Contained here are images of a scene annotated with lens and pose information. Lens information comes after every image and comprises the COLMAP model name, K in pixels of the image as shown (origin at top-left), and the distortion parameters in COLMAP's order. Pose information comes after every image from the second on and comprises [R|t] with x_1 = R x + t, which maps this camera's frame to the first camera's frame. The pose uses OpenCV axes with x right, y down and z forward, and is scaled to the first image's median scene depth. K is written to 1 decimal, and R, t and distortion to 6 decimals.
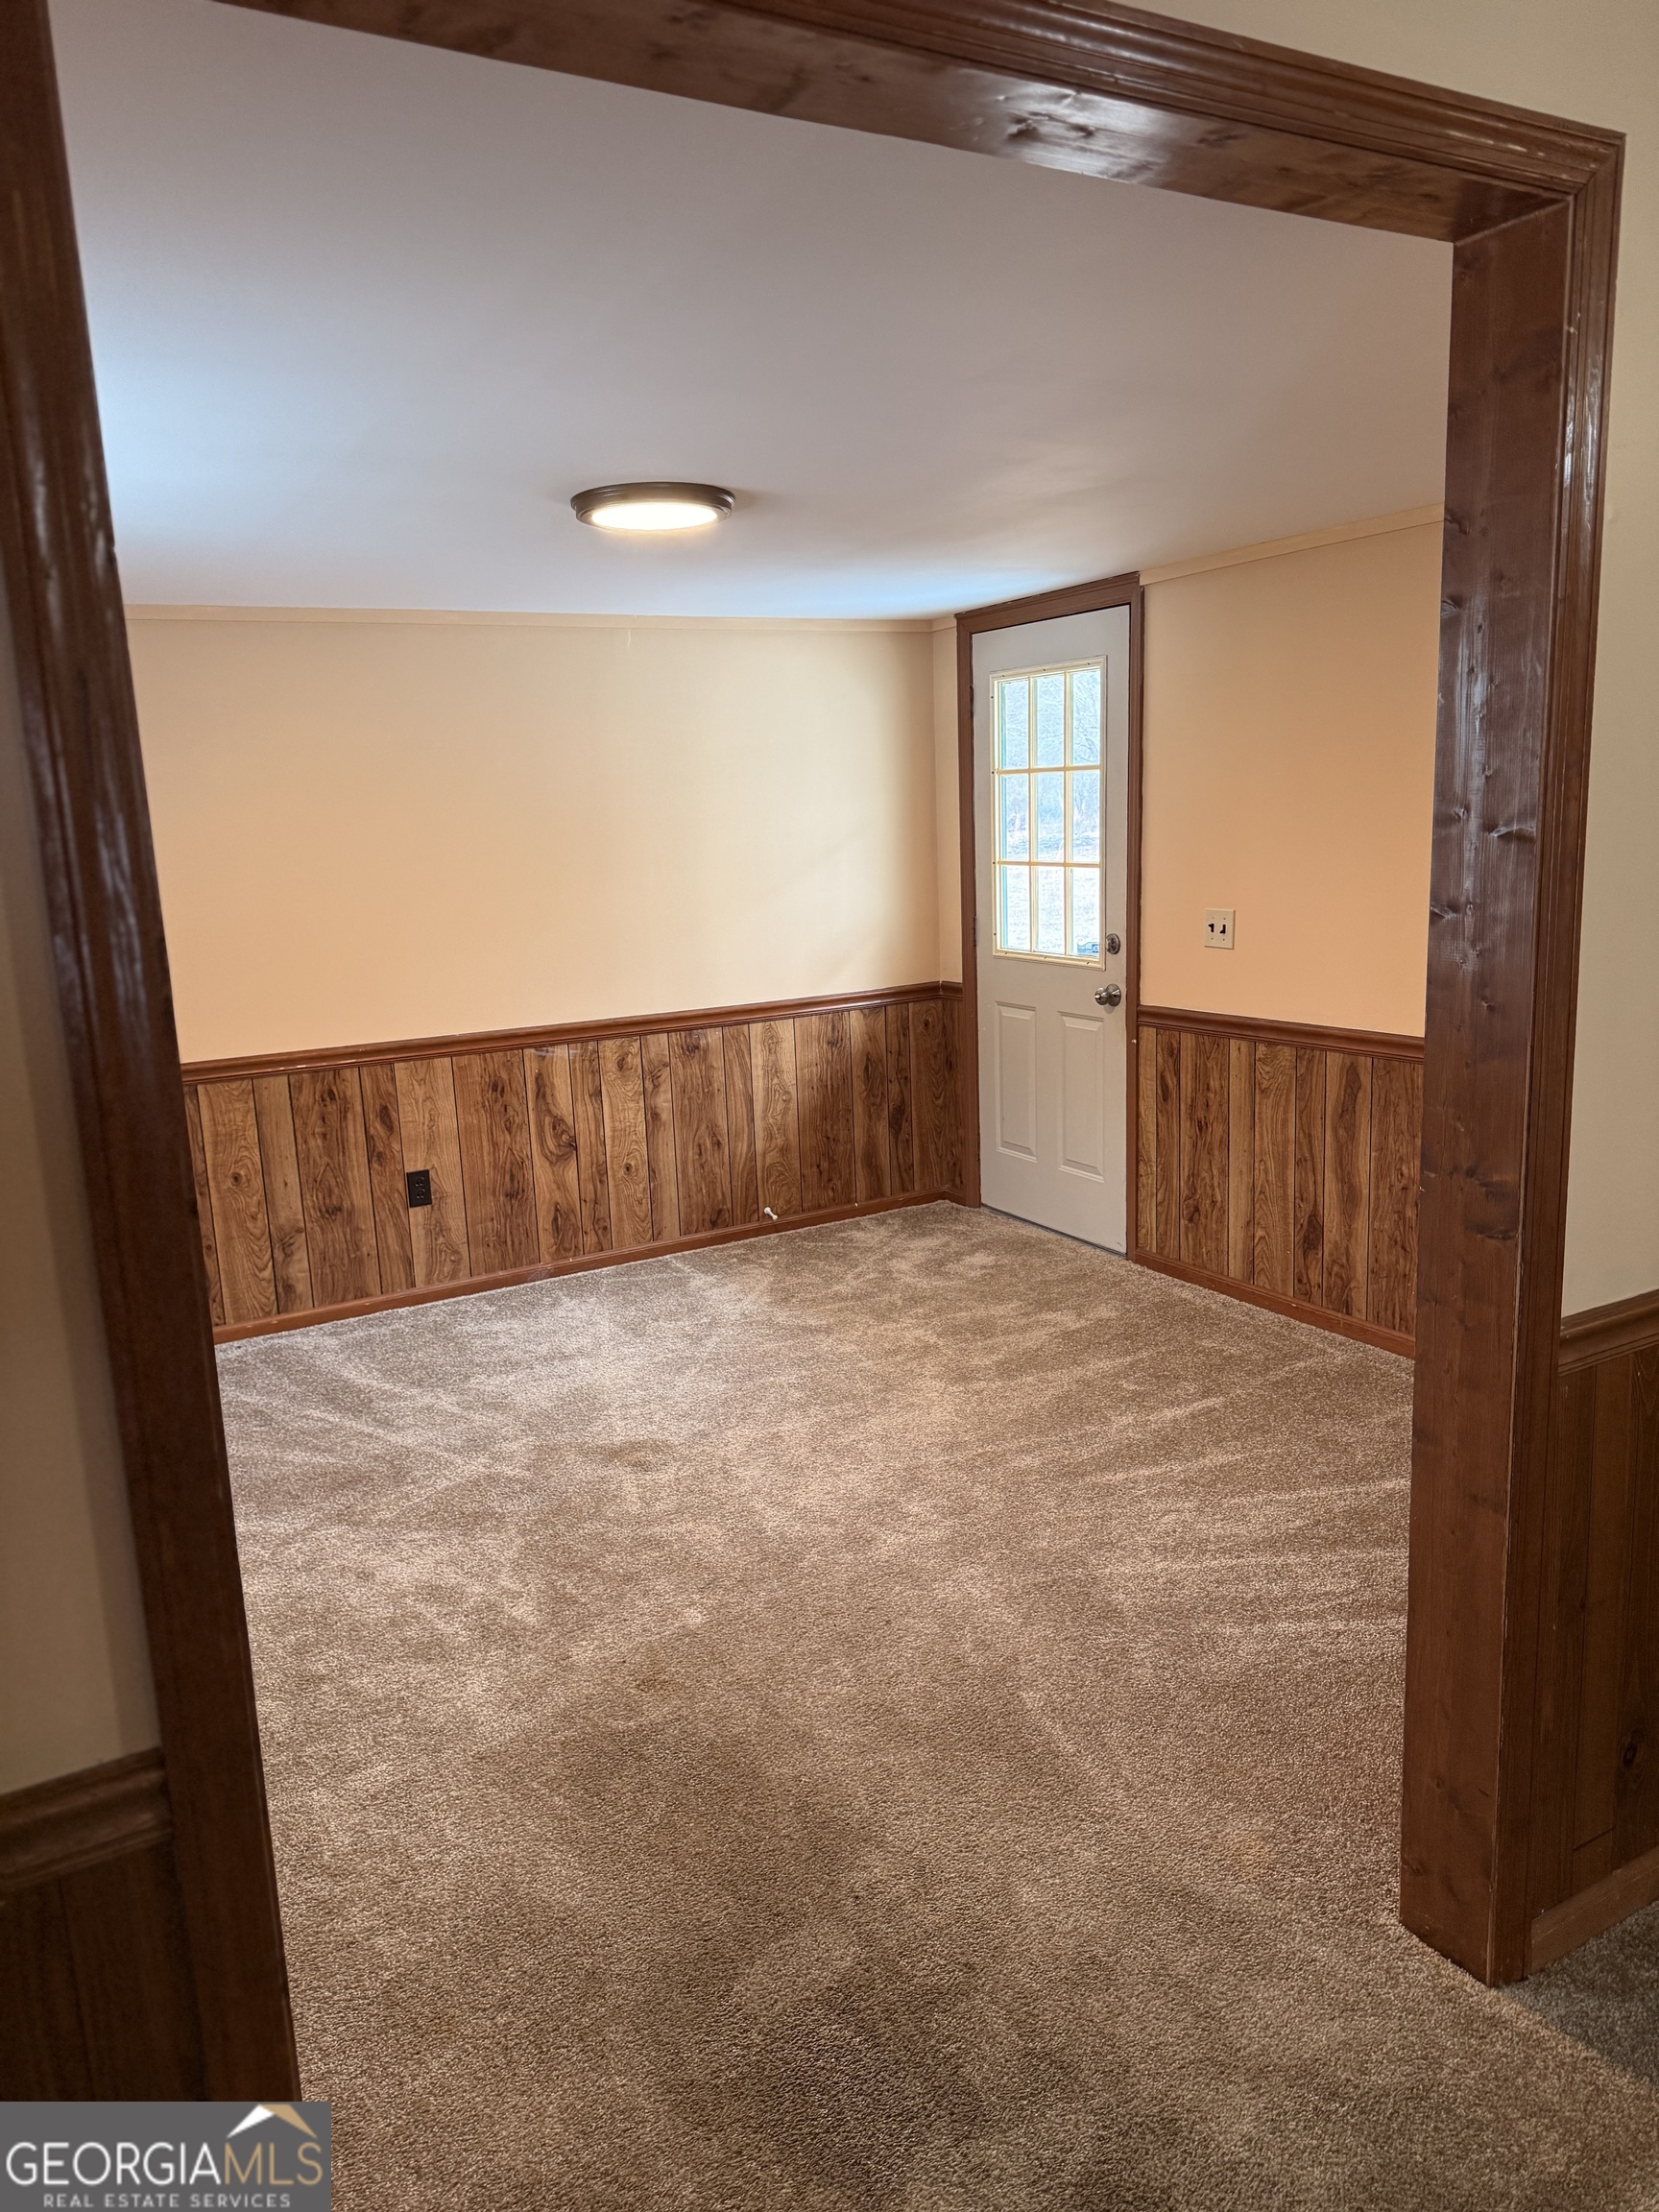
lens RADIAL K [[1560.4, 0, 854.5], [0, 1560.4, 1098.0], [0, 0, 1]] dist [0.078495, -0.112795]
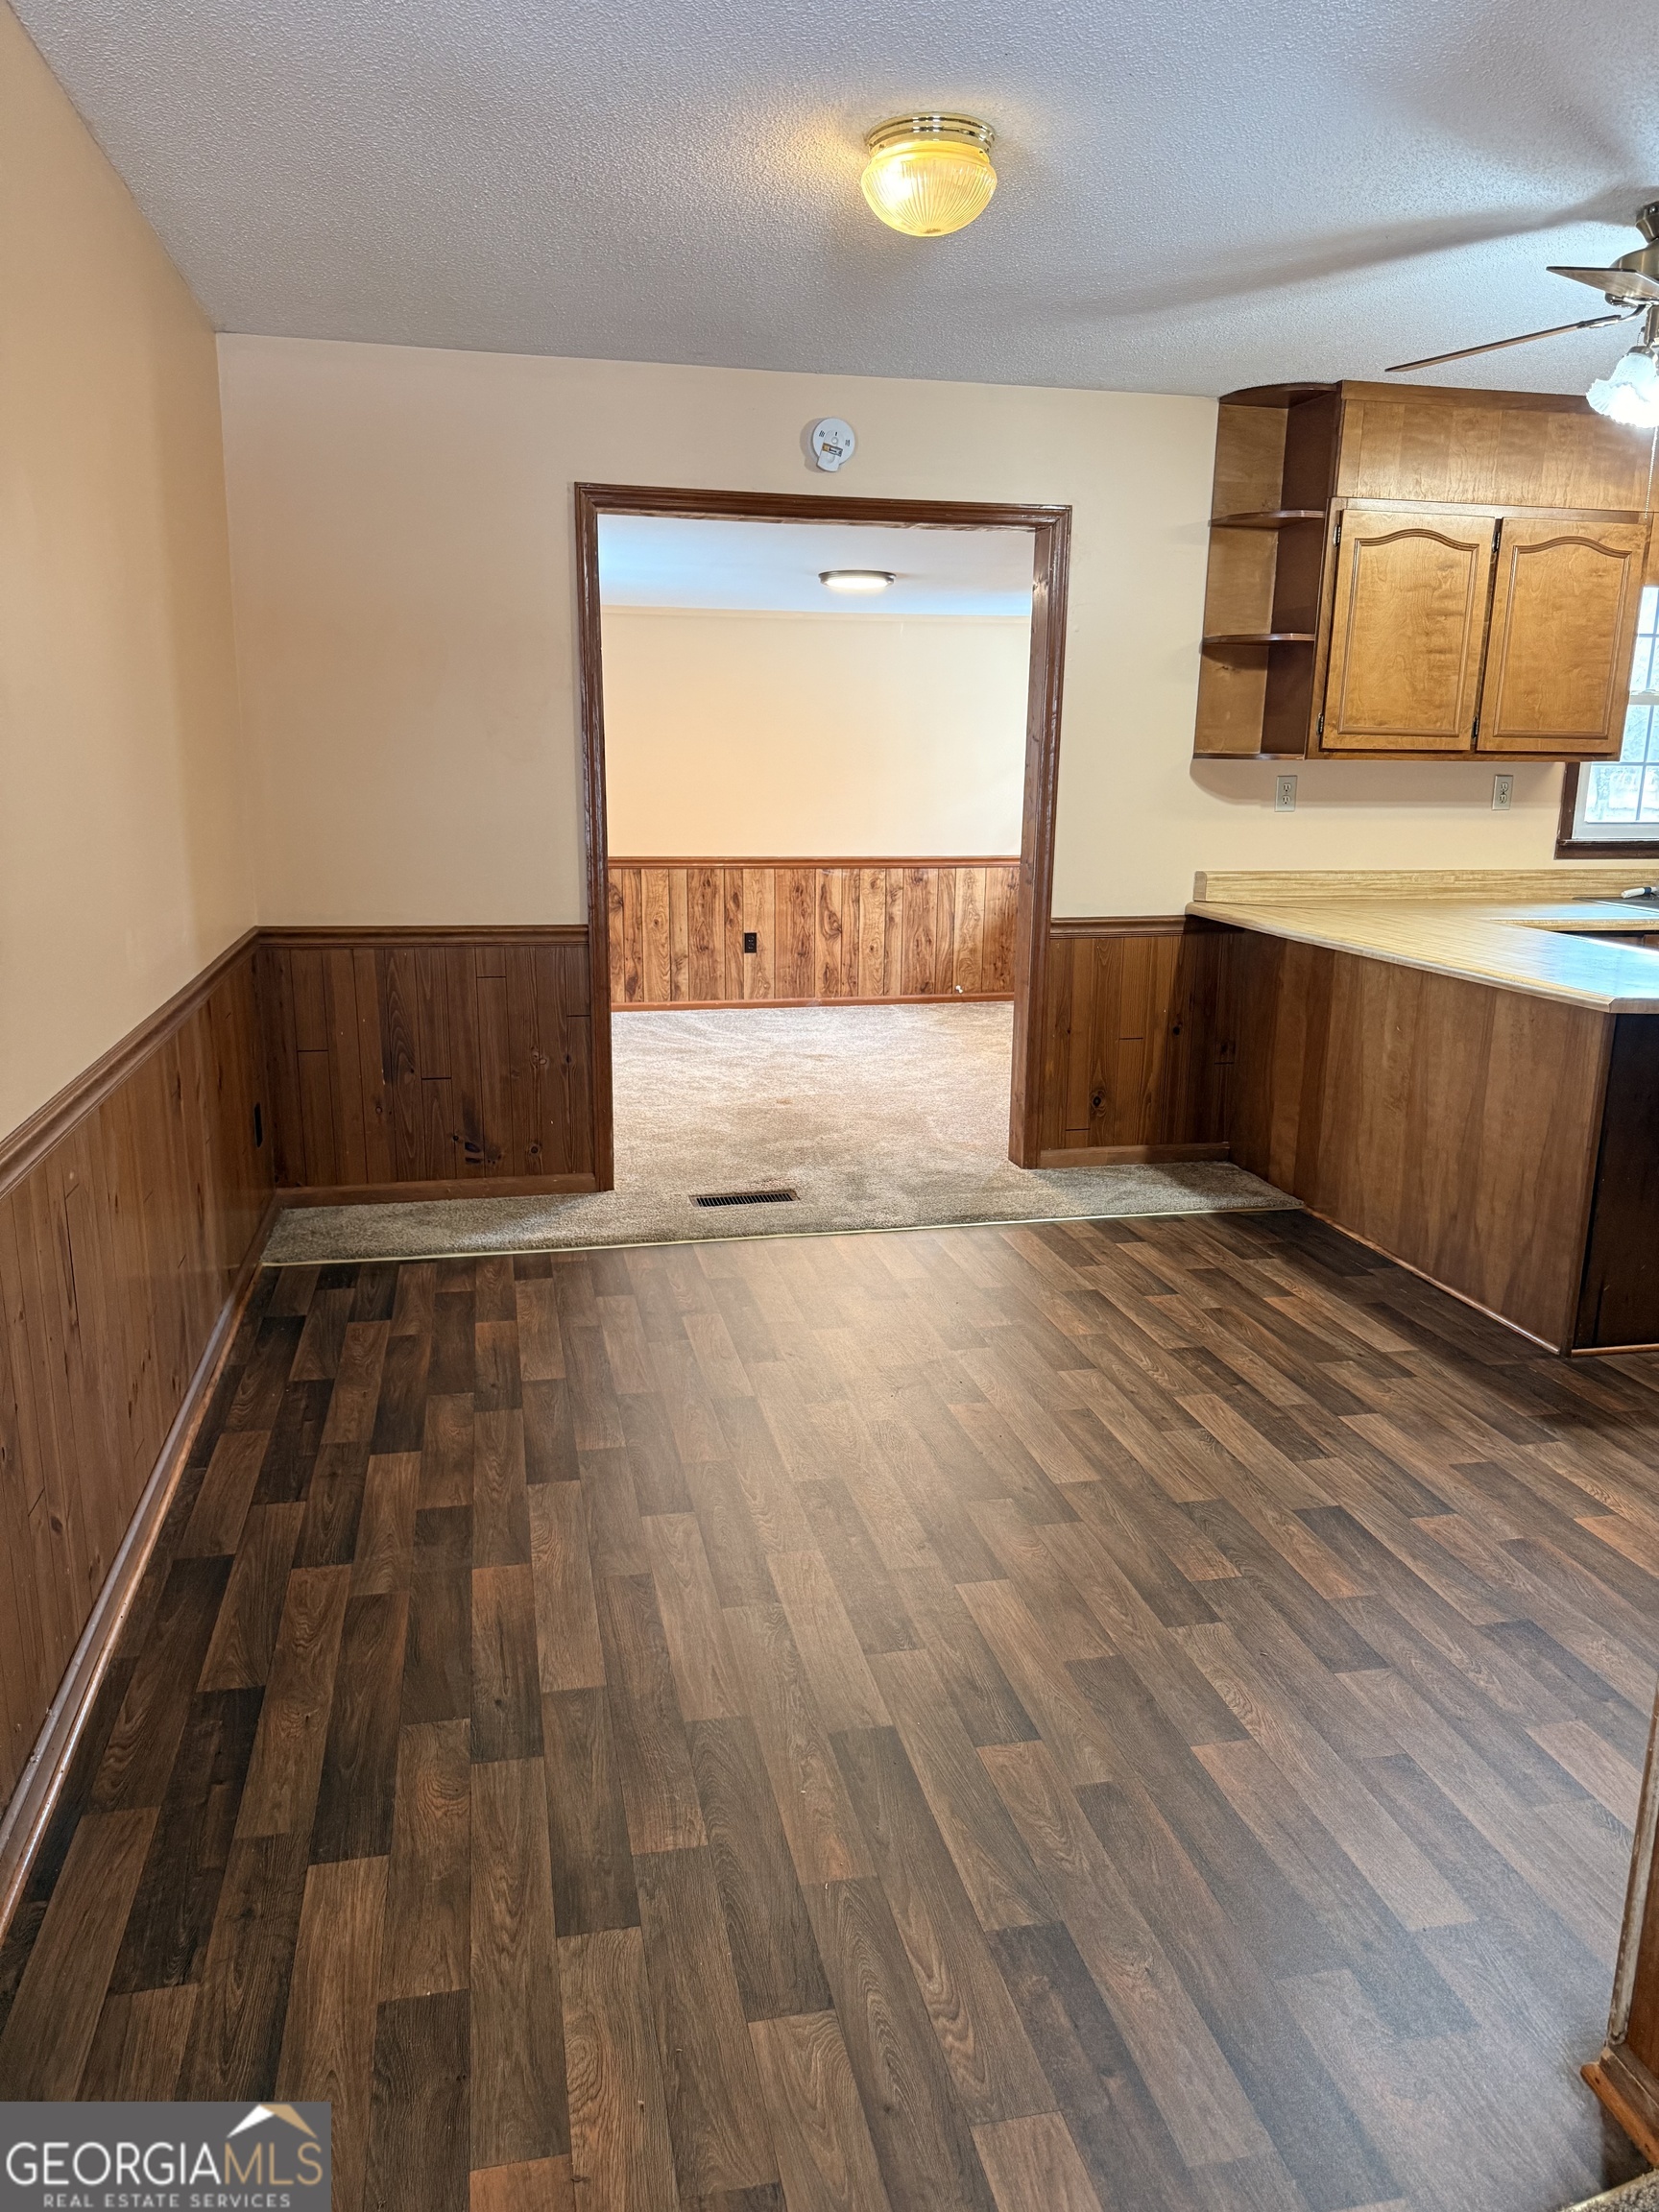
lens RADIAL K [[1560.4, 0, 814.4], [0, 1560.4, 1112.3], [0, 0, 1]] dist [0.078495, -0.112795]
pose [[0.947084, 0.118839, -0.298175, 0.349568], [-0.106065, 0.992624, 0.058724, 0.140720], [0.302955, -0.023991, 0.952703, -0.683417]]
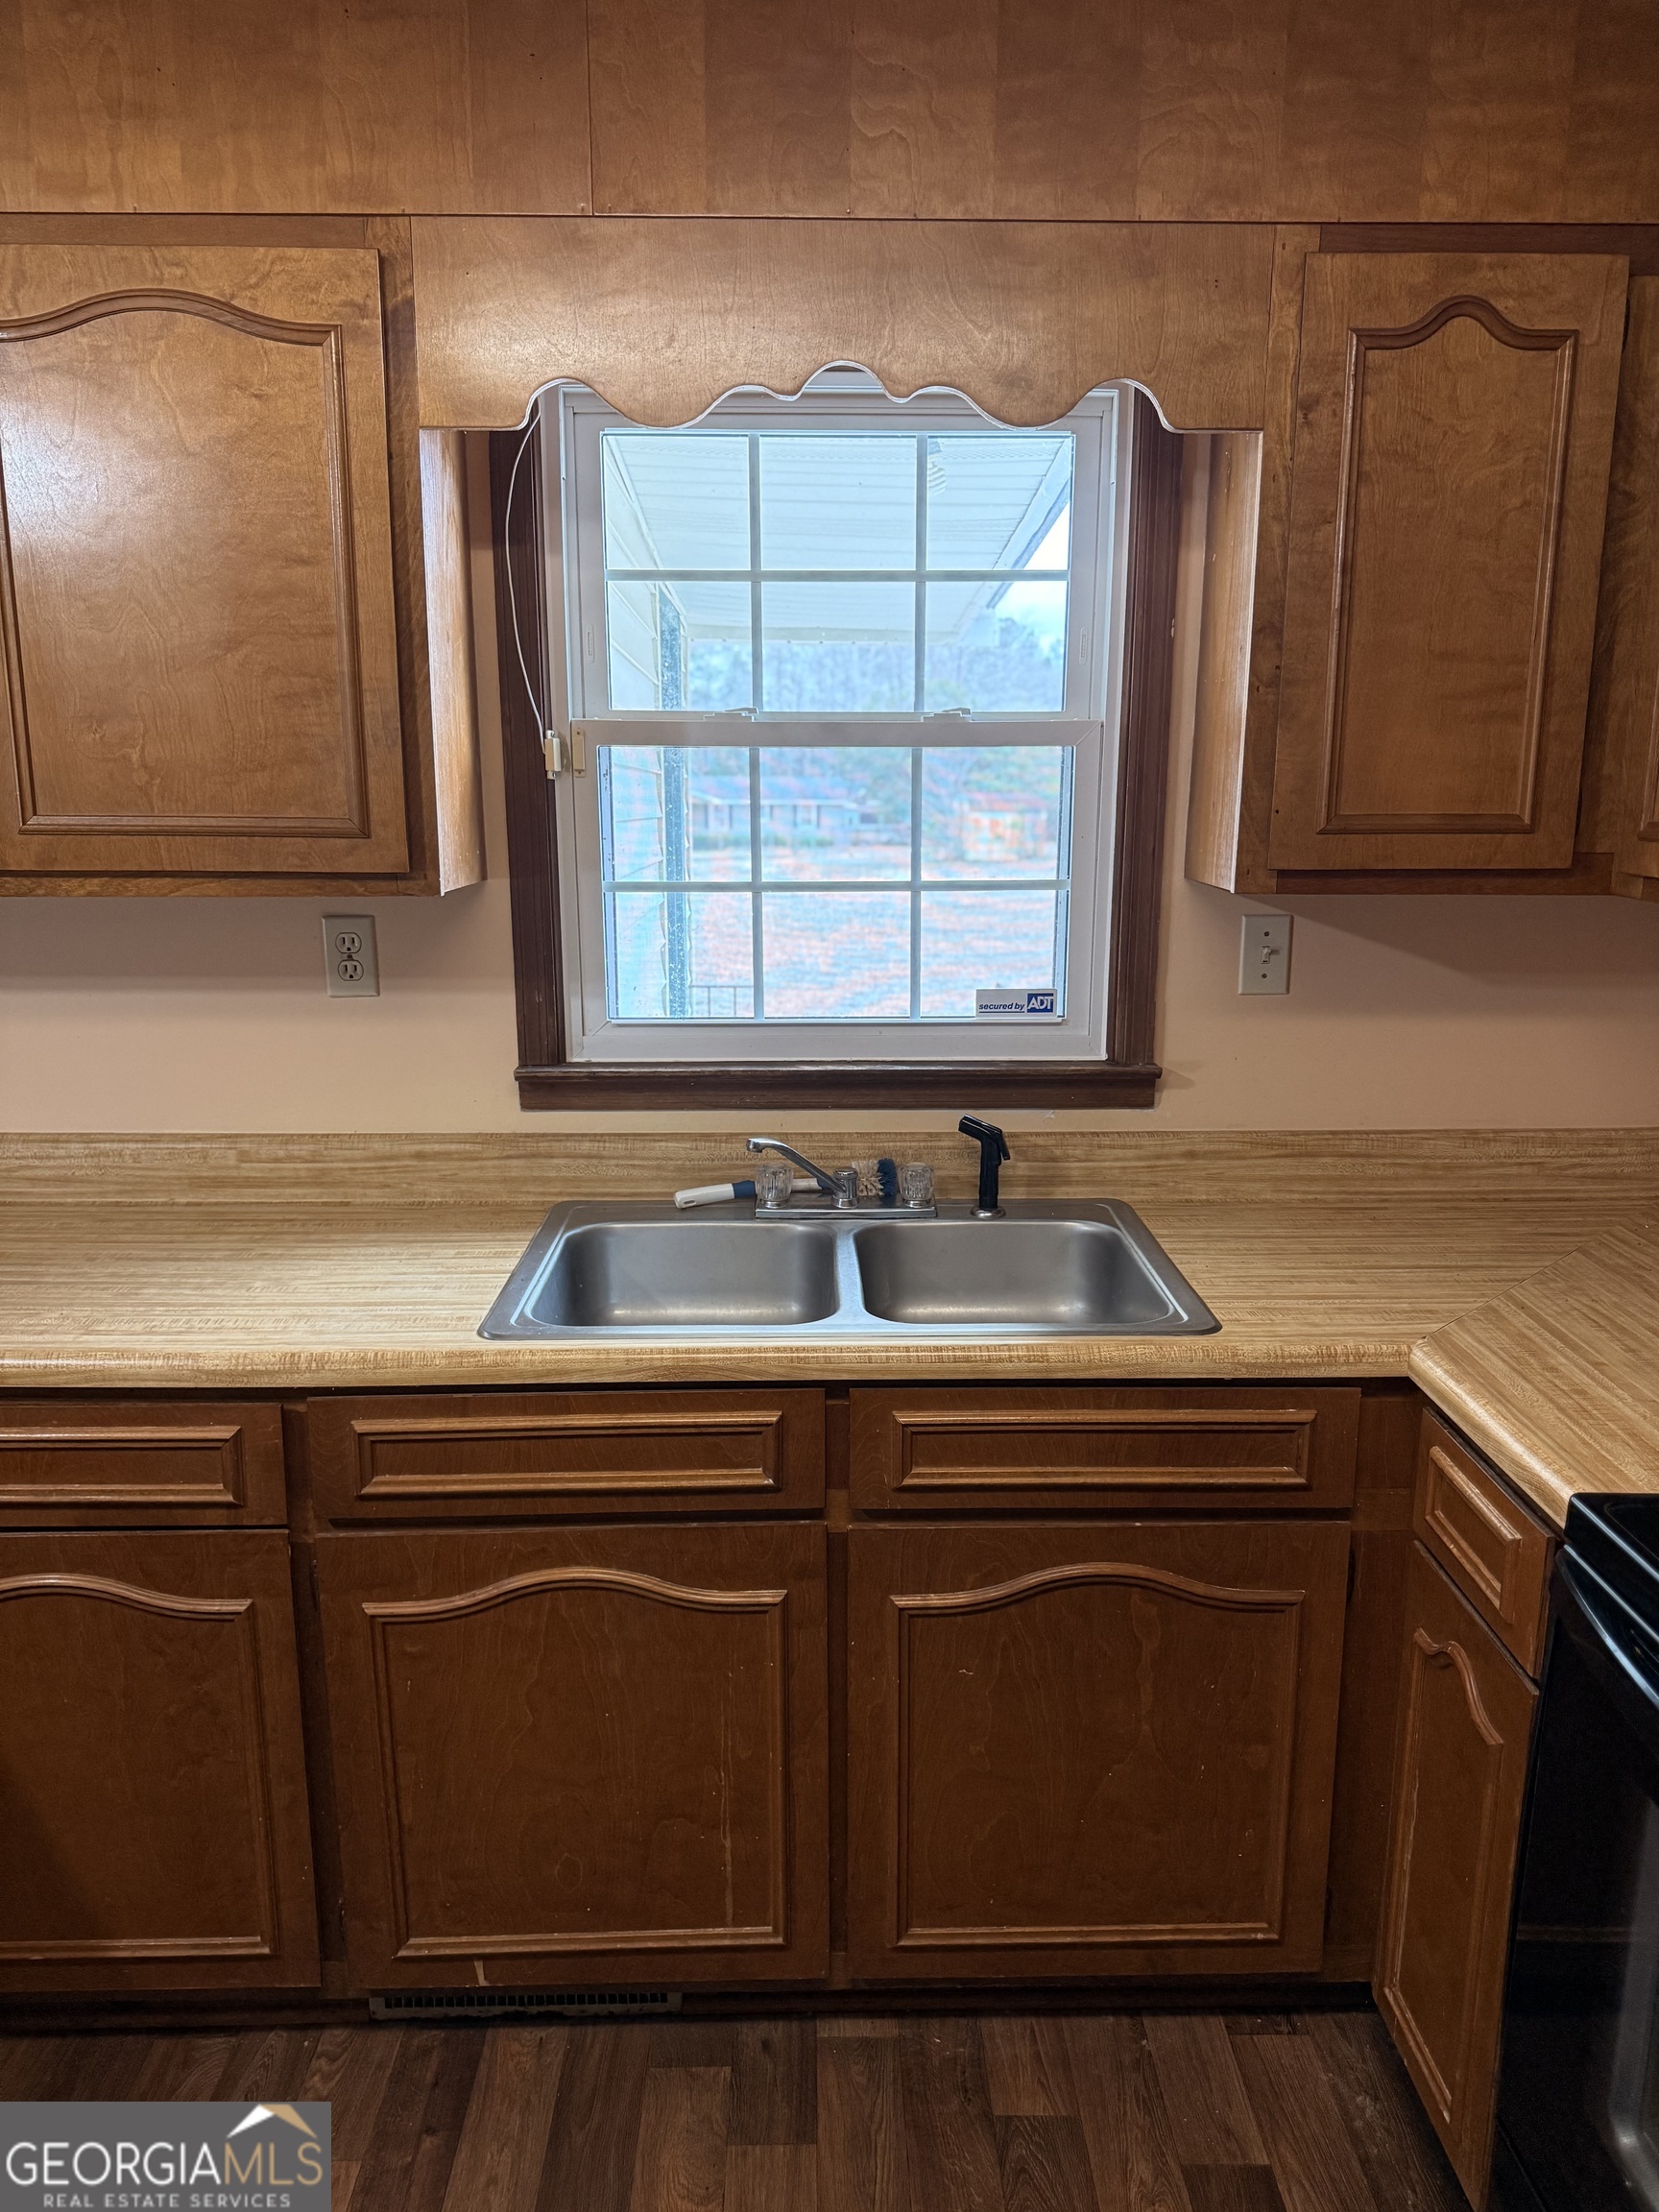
lens RADIAL K [[1560.4, 0, 849.0], [0, 1560.4, 1096.8], [0, 0, 1]] dist [0.078495, -0.112795]
pose [[0.877072, 0.132321, -0.461775, 0.793039], [-0.124309, 0.991087, 0.047889, -0.065406], [0.463996, 0.015401, 0.885703, 0.176202]]
